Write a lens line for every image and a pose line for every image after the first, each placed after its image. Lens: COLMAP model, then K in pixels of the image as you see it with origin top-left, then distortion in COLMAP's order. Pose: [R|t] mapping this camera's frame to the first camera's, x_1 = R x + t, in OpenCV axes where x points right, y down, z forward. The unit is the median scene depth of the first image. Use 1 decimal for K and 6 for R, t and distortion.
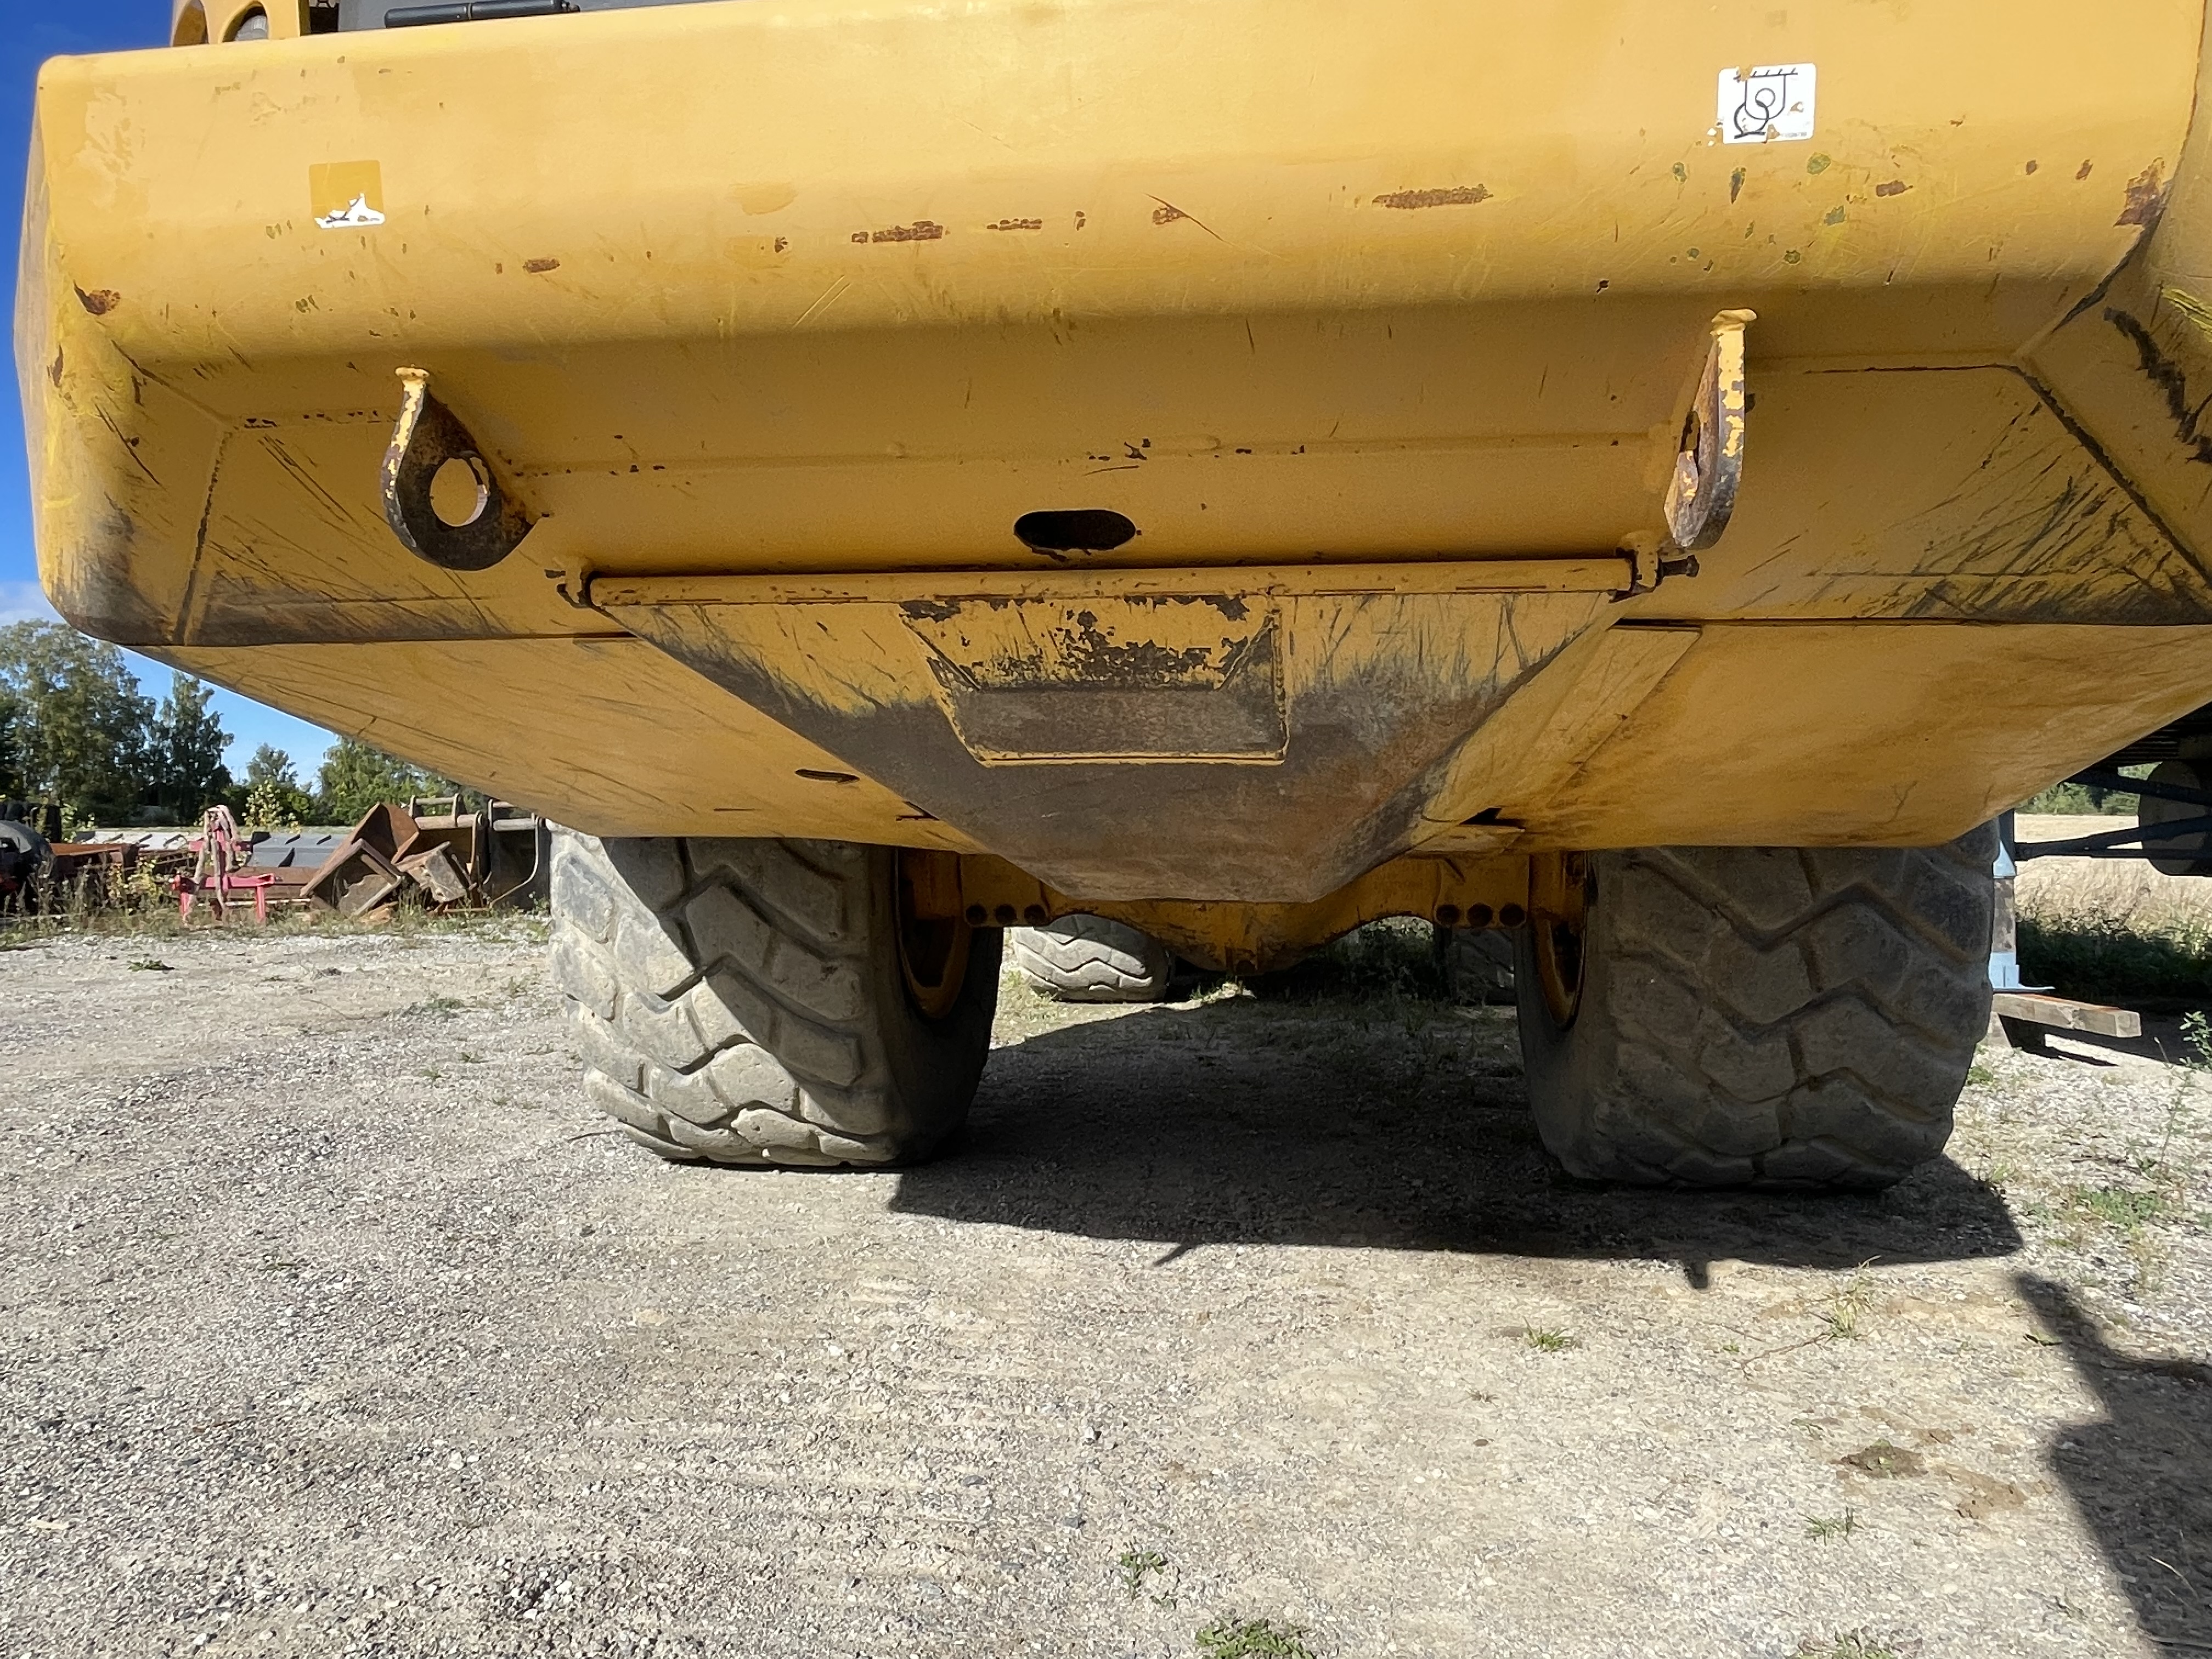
lens RADIAL K [[1438.0, 0, 1105.0], [0, 1438.0, 832.7], [0, 0, 1]] dist [0.028859, 0.002889]
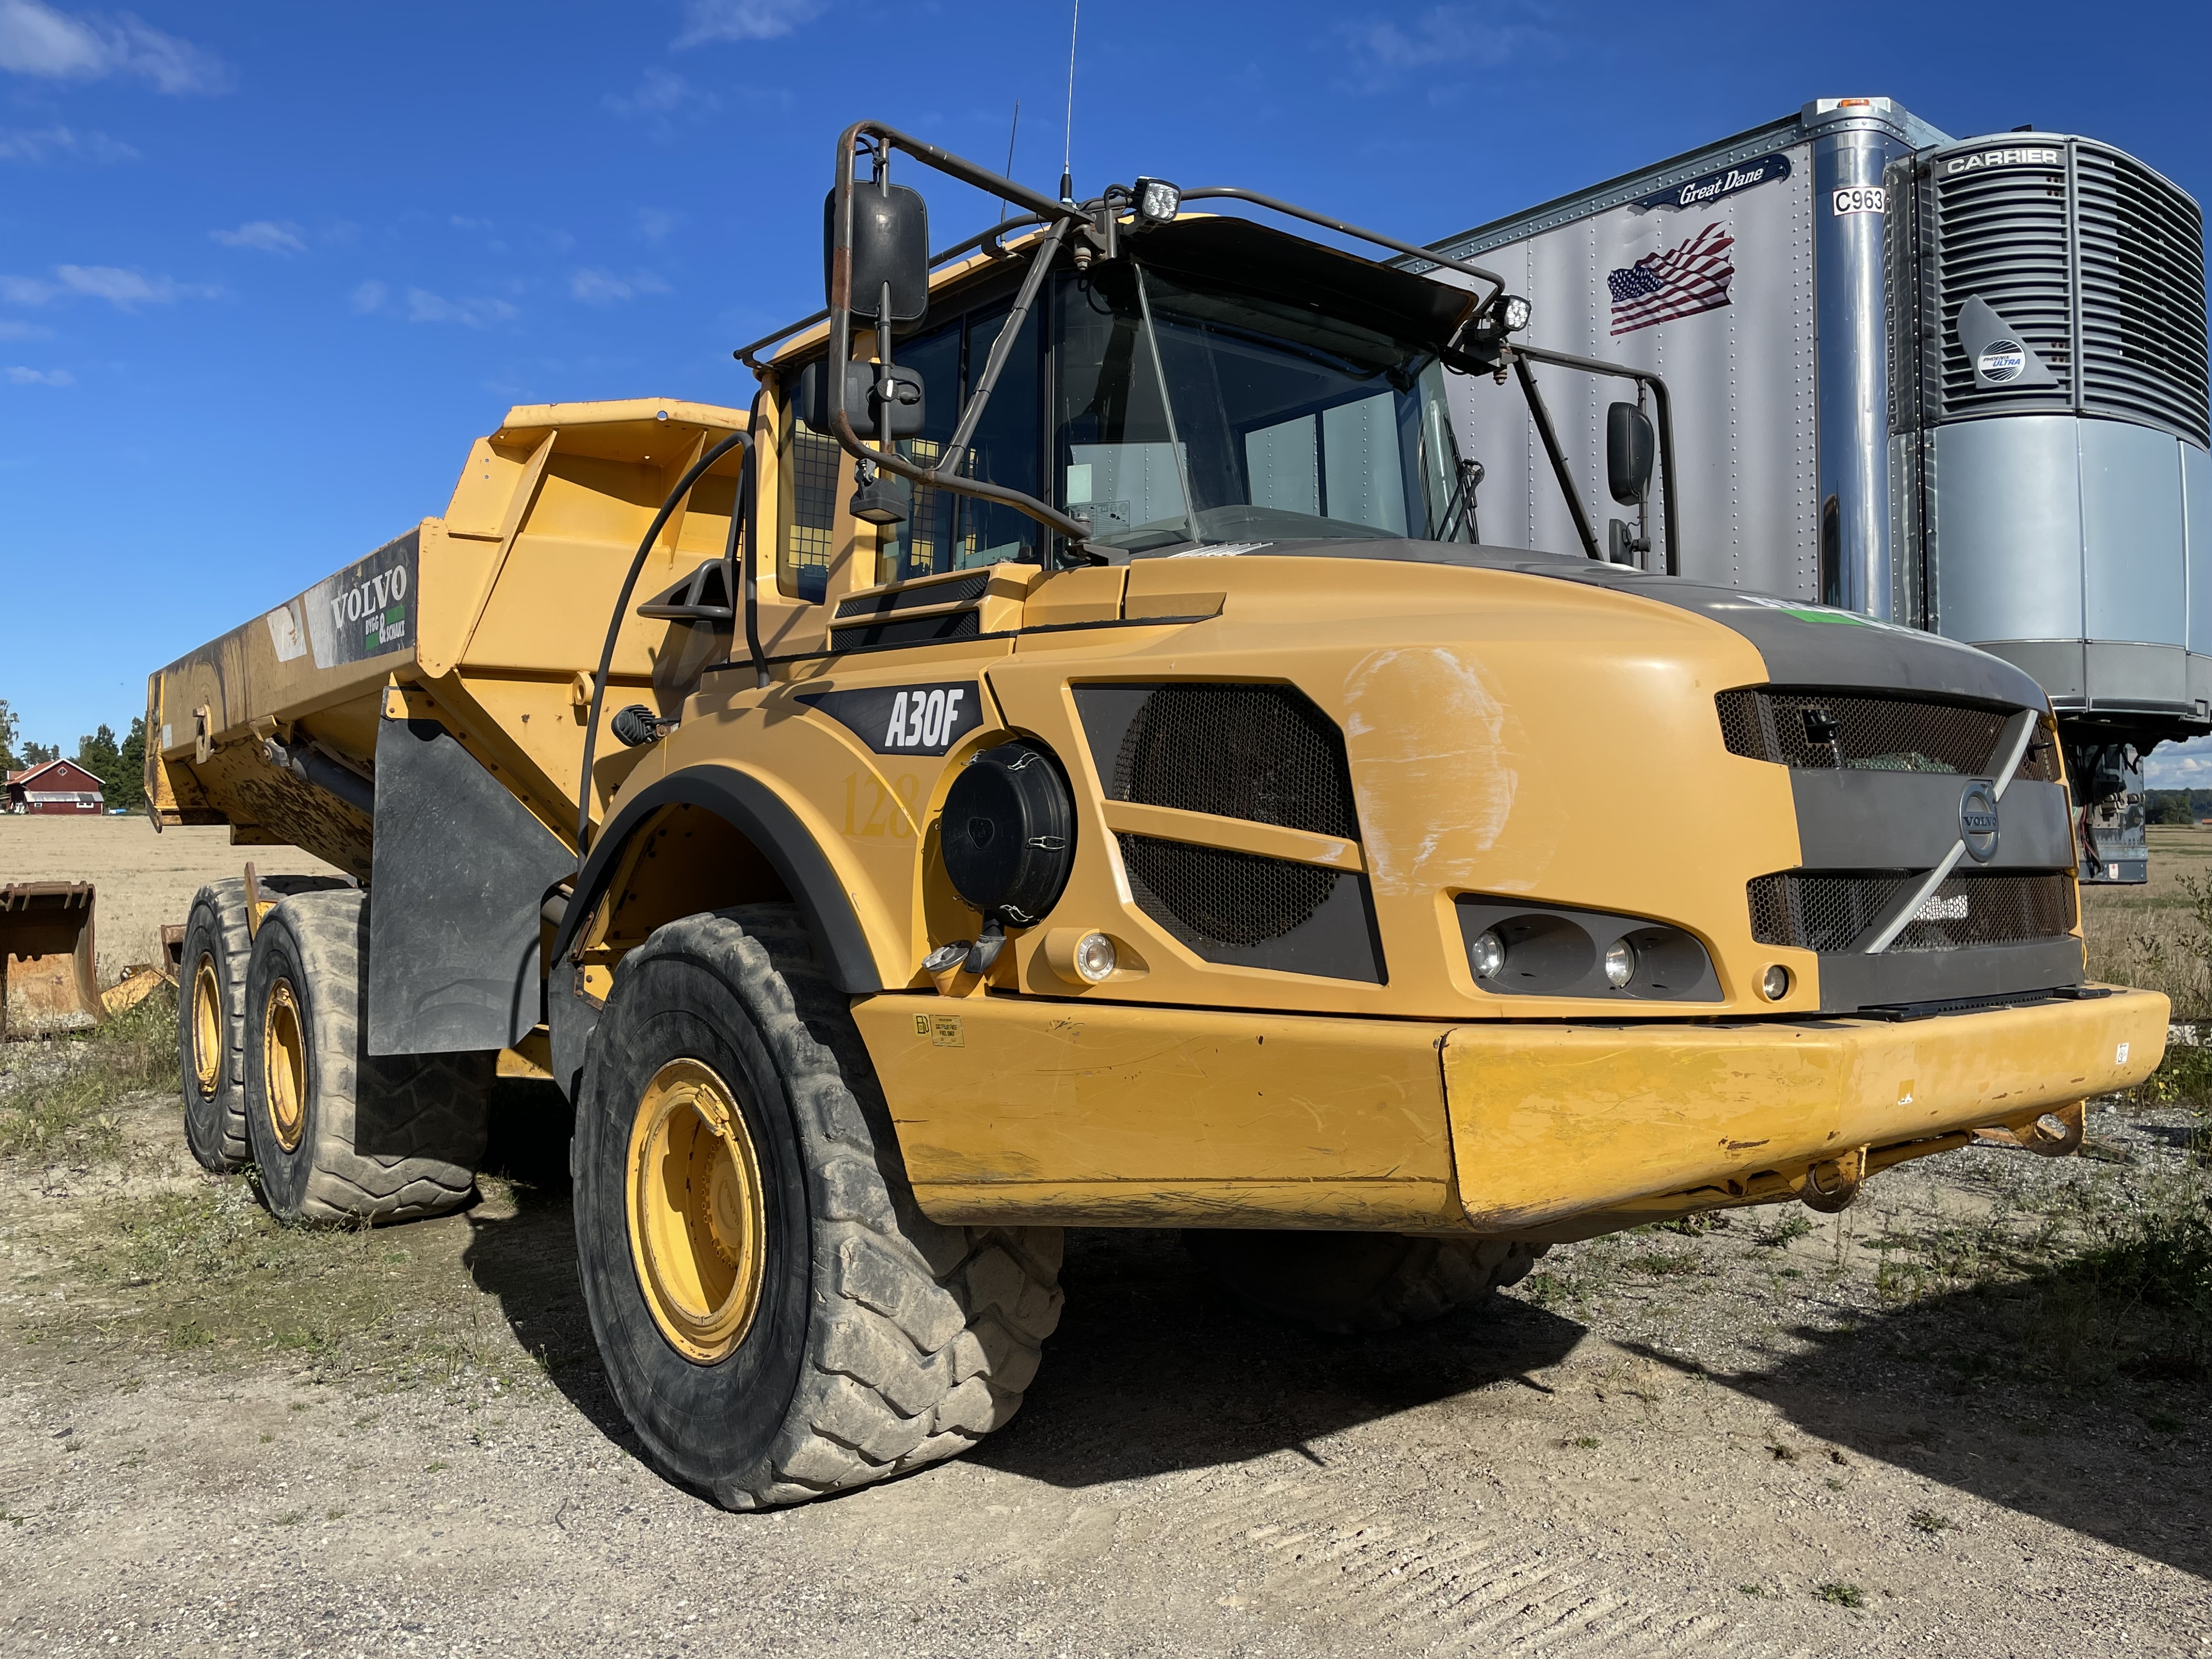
lens RADIAL K [[1764.8, 0, 1095.5], [0, 1764.8, 839.6], [0, 0, 1]] dist [0.140162, 0.008591]
pose [[0.652849, -0.006561, 0.757460, -1.470720], [0.002034, 0.999974, 0.006908, -0.342039], [-0.757485, -0.002969, 0.652845, -0.011462]]
